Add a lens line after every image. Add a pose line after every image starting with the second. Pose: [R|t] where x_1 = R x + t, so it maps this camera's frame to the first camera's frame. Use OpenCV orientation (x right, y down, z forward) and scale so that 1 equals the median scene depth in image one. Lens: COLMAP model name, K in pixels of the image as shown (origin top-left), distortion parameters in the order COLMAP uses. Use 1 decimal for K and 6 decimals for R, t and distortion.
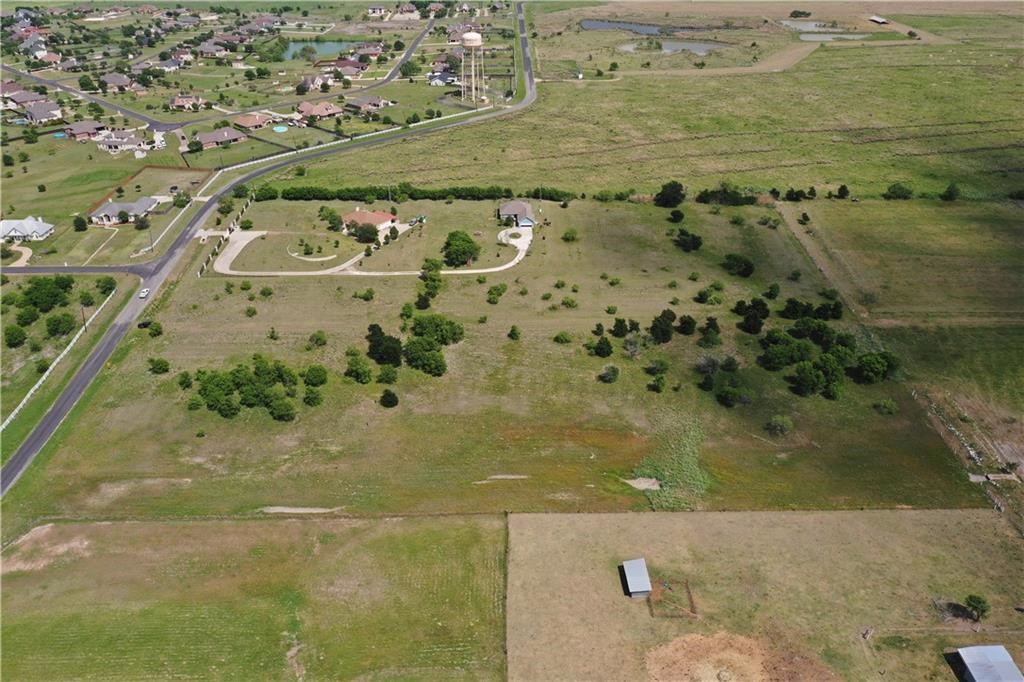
lens RADIAL K [[811.0, 0, 512.0], [0, 811.0, 341.0], [0, 0, 1]] dist [-0.000811, 0.010369]
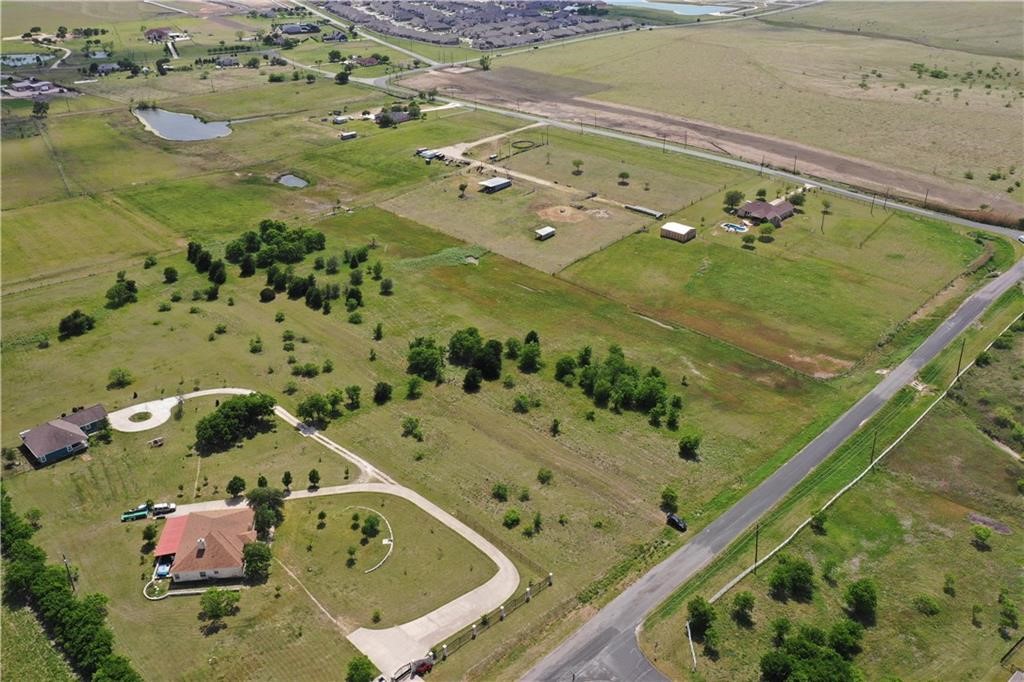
lens RADIAL K [[811.0, 0, 512.0], [0, 811.0, 341.0], [0, 0, 1]] dist [-0.000811, 0.010369]
pose [[-0.703673, -0.330382, 0.629041, -0.629750], [0.350544, 0.608647, 0.711806, -0.554678], [-0.618032, 0.721385, -0.312475, 1.021194]]
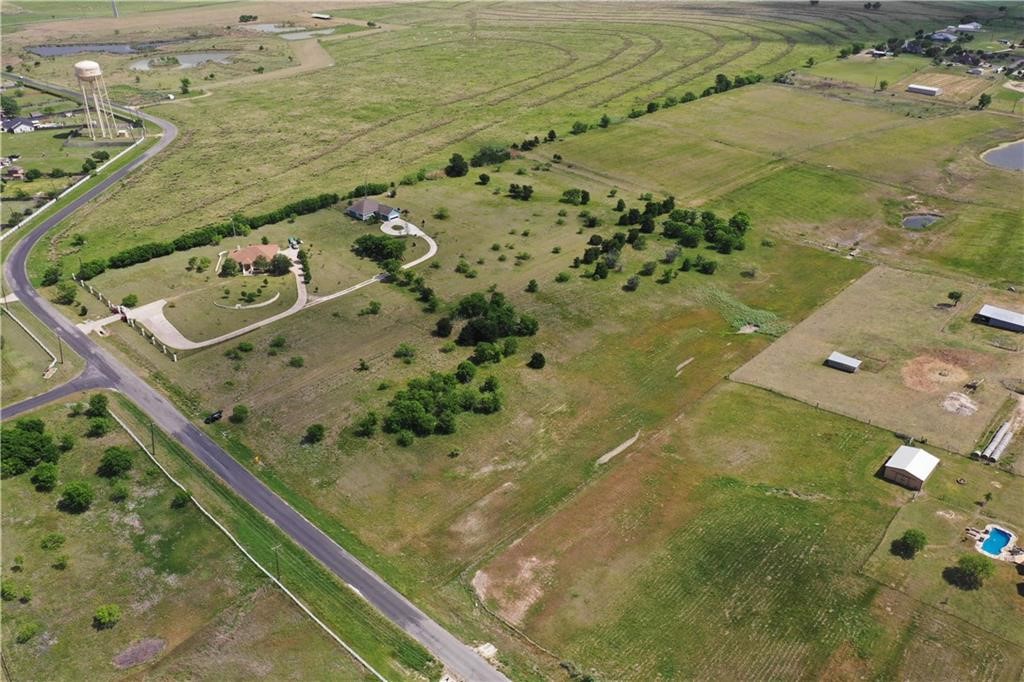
lens RADIAL K [[811.0, 0, 512.0], [0, 811.0, 341.0], [0, 0, 1]] dist [-0.000811, 0.010369]
pose [[0.687388, -0.347962, 0.637511, -0.639874], [0.354940, 0.926746, 0.123120, -0.074199], [-0.633652, 0.141647, 0.760540, 0.140250]]
